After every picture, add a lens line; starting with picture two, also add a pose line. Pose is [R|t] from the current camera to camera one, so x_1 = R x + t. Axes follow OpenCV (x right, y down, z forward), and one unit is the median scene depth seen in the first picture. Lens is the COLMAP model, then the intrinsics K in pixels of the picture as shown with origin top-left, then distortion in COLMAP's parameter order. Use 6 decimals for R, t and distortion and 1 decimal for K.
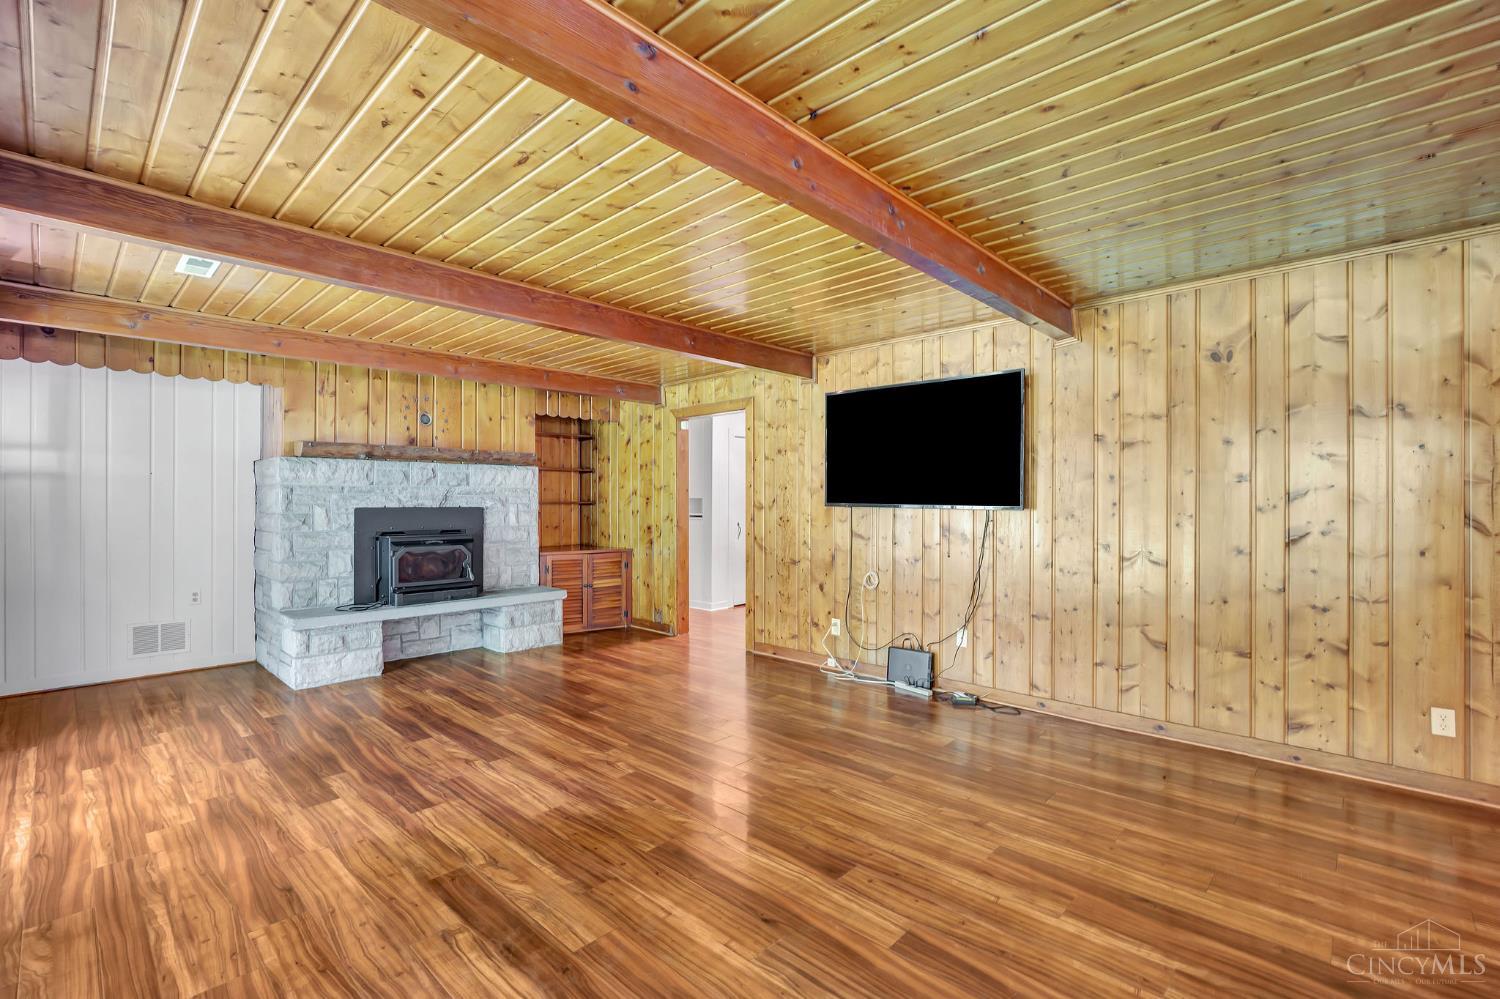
lens RADIAL K [[662.2, 0, 748.5], [0, 662.2, 502.0], [0, 0, 1]] dist [-0.011962, 0.001155]
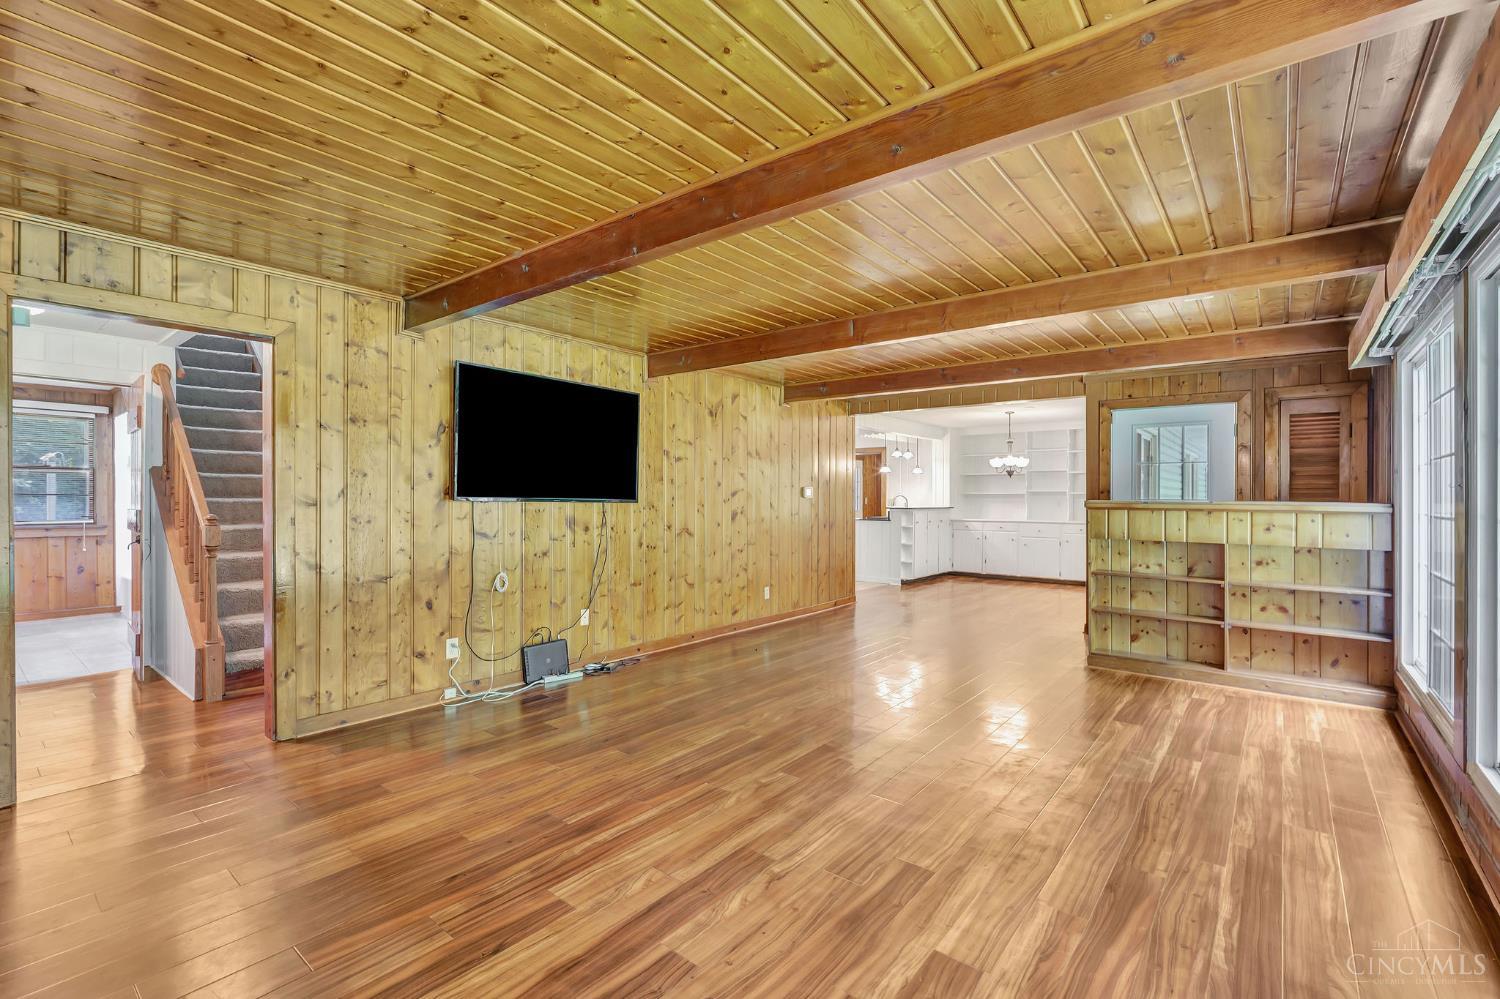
lens RADIAL K [[662.2, 0, 754.4], [0, 662.2, 502.0], [0, 0, 1]] dist [-0.011962, 0.001155]
pose [[-0.081539, -0.005825, 0.996653, -0.977852], [-0.006033, 0.999967, 0.005351, 0.002547], [-0.996652, -0.005577, -0.081571, 0.961847]]
